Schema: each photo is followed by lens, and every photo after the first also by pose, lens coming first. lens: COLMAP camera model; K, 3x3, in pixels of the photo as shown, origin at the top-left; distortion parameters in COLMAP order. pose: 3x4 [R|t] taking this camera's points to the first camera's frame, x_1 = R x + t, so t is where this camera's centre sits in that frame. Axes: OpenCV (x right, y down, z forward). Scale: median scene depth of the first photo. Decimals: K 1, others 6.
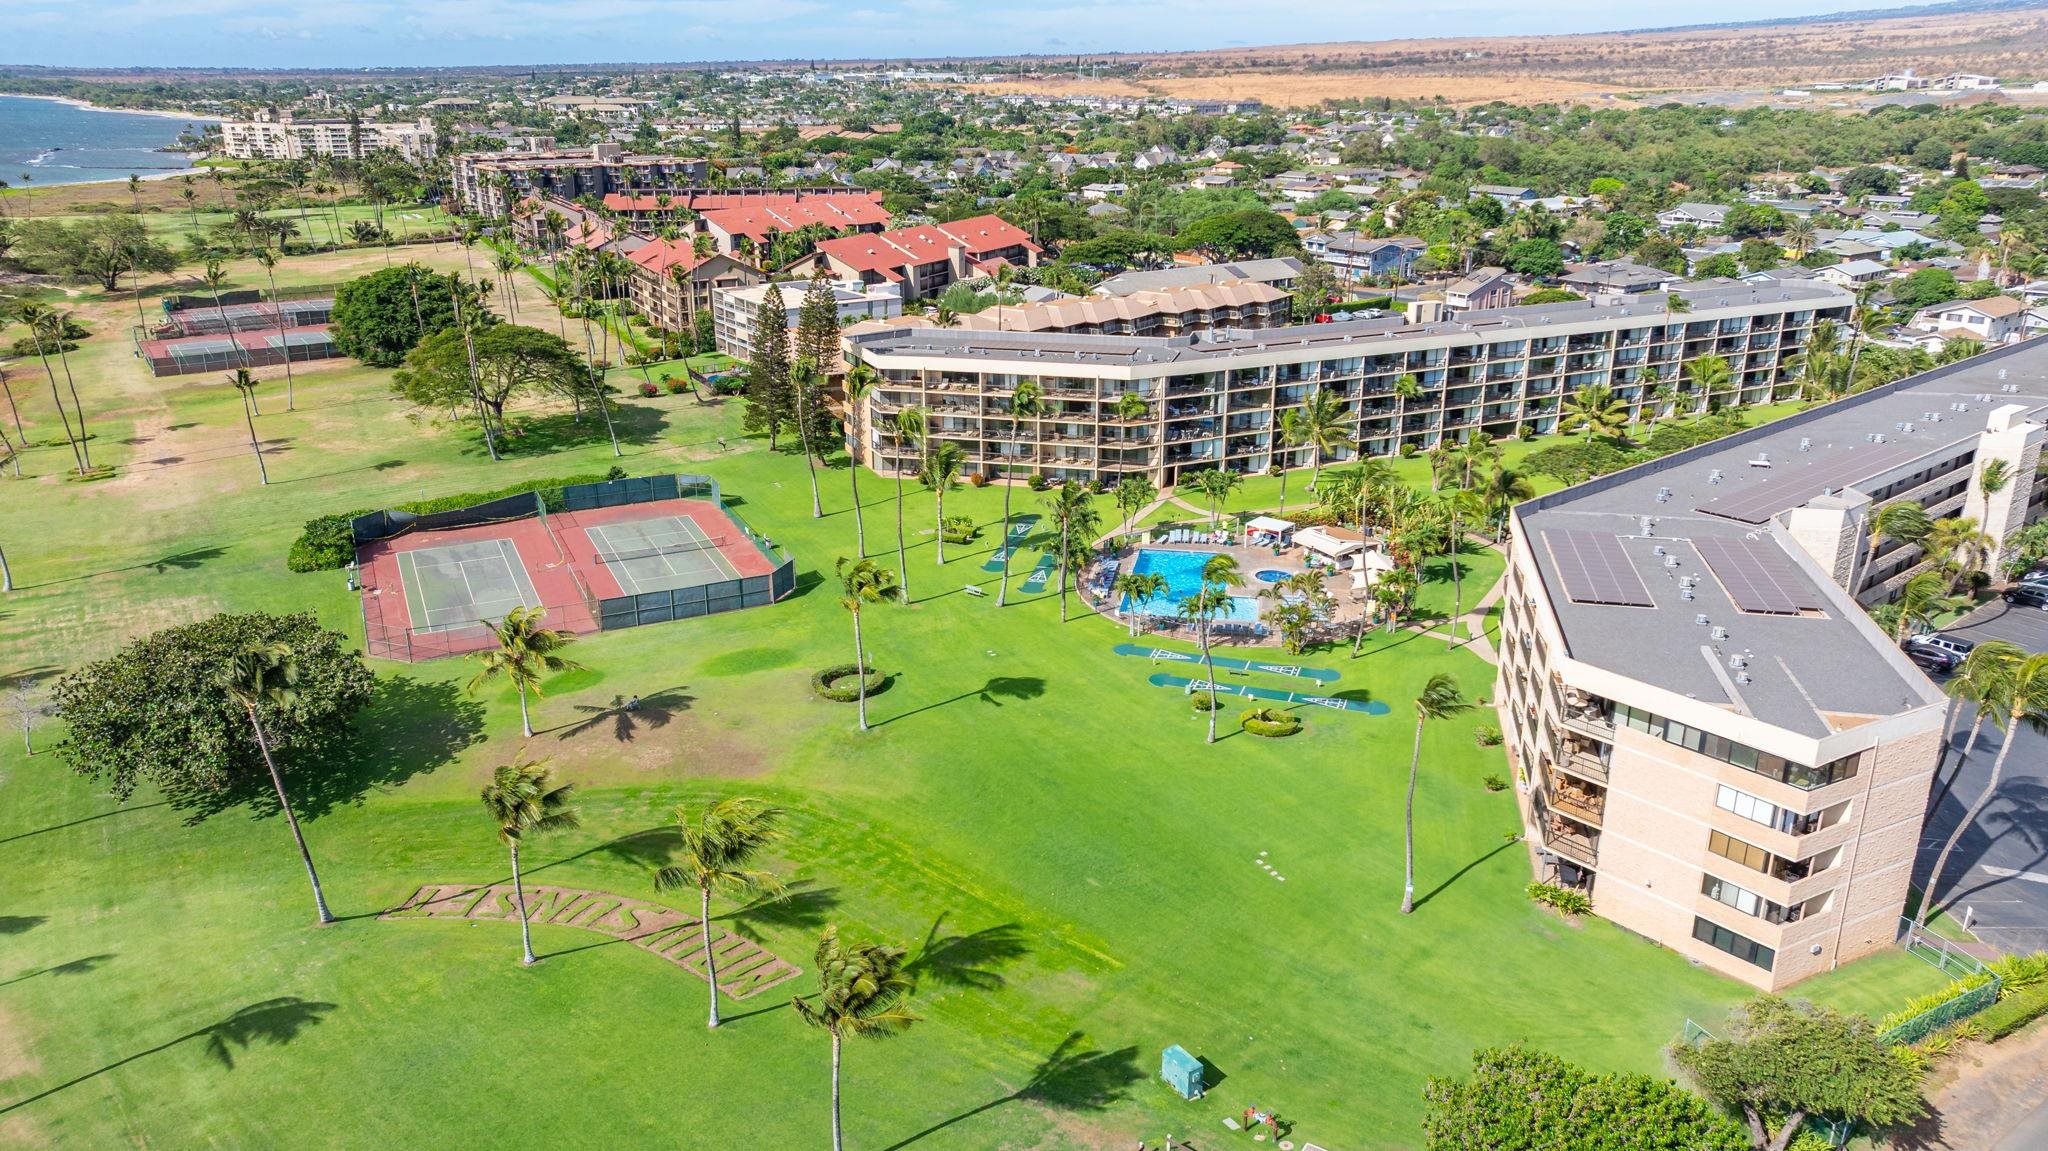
lens RADIAL K [[1419.8, 0, 1026.0], [0, 1419.8, 549.8], [0, 0, 1]] dist [-0.031343, 0.060721]
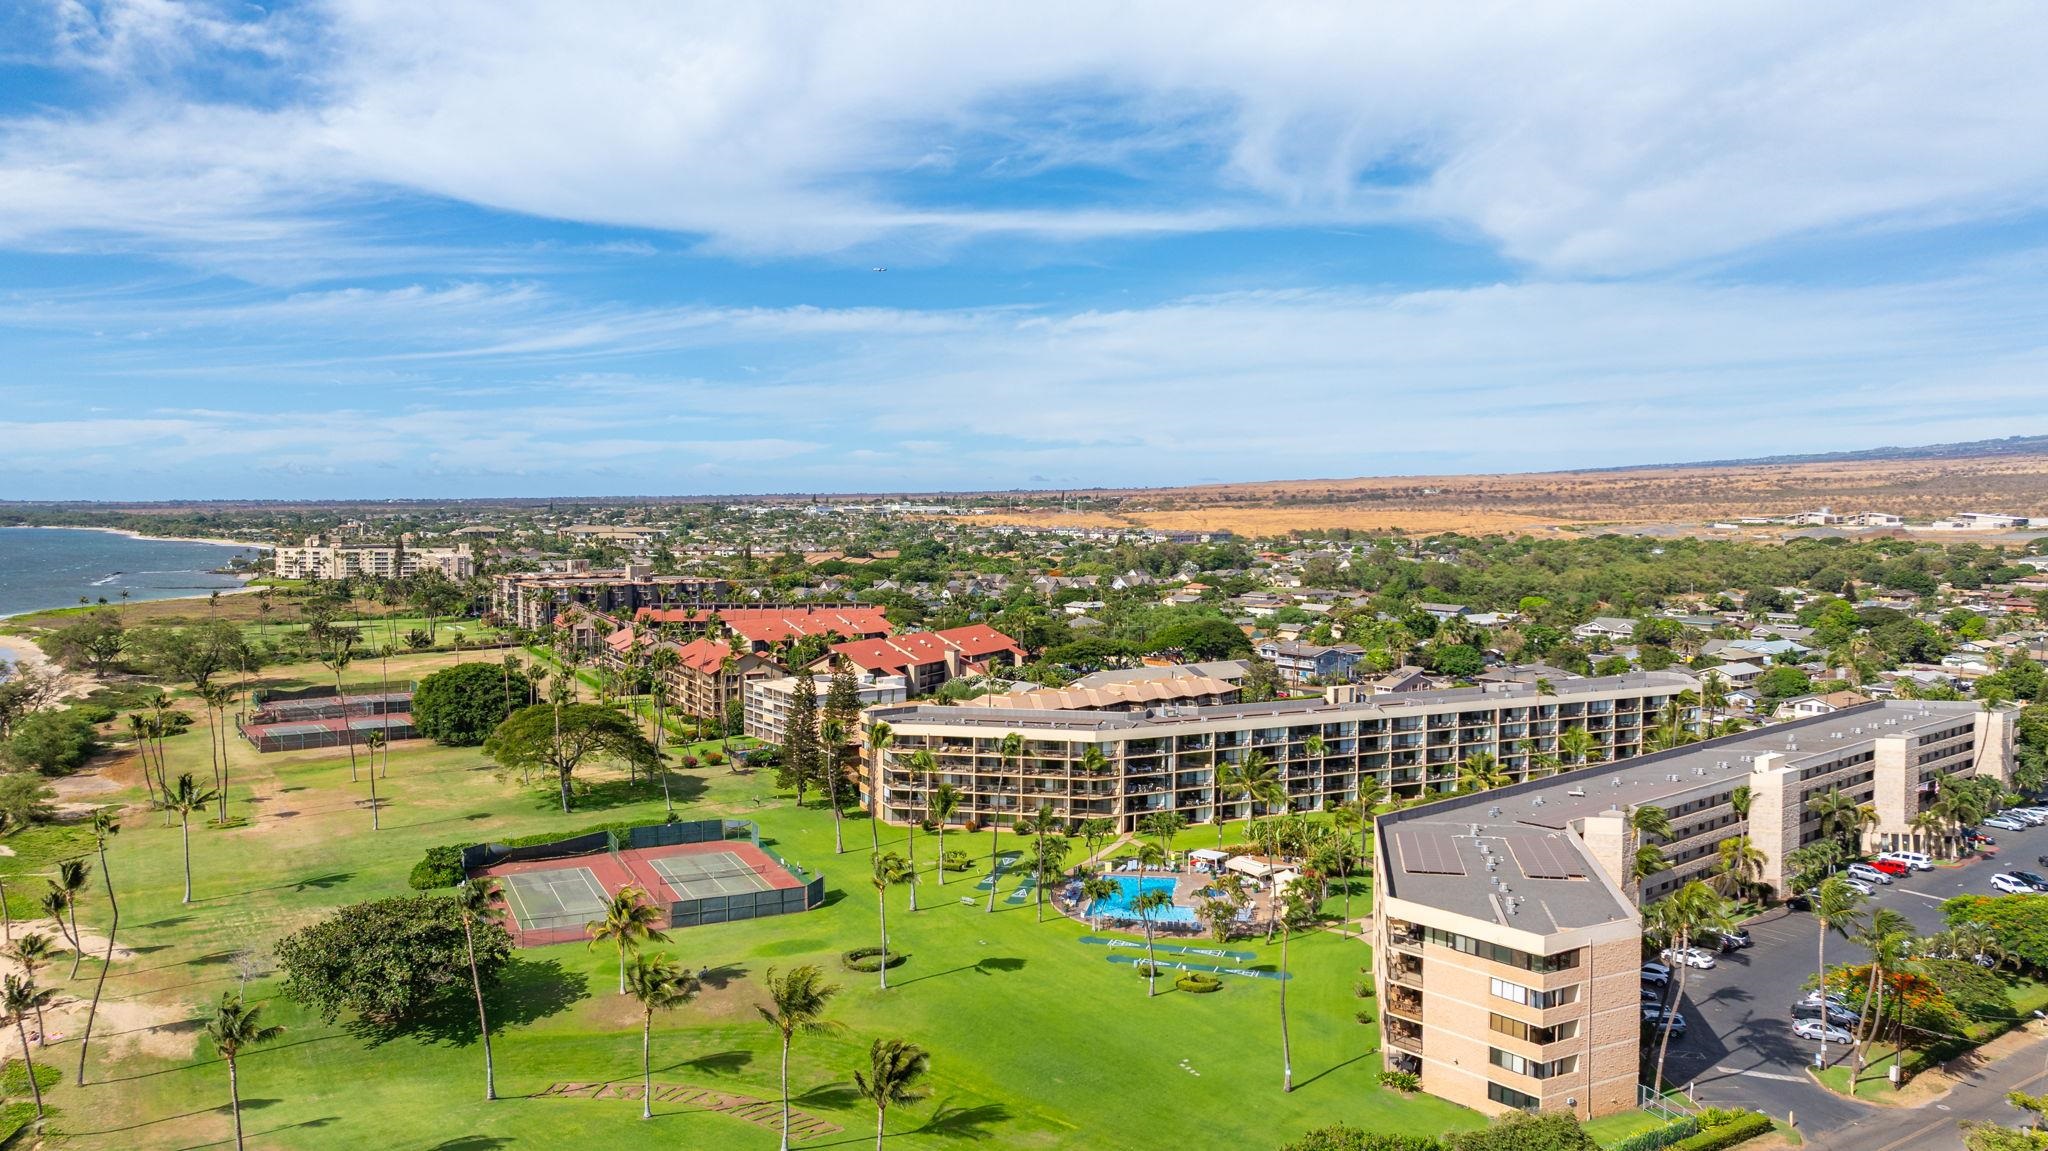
lens RADIAL K [[1414.4, 0, 1026.4], [0, 1414.4, 554.7], [0, 0, 1]] dist [-0.037466, 0.058176]
pose [[0.999961, 0.002777, 0.008379, 0.001307], [-0.000259, 0.958055, -0.286583, 0.040328], [-0.008823, 0.286570, 0.958019, -0.119672]]
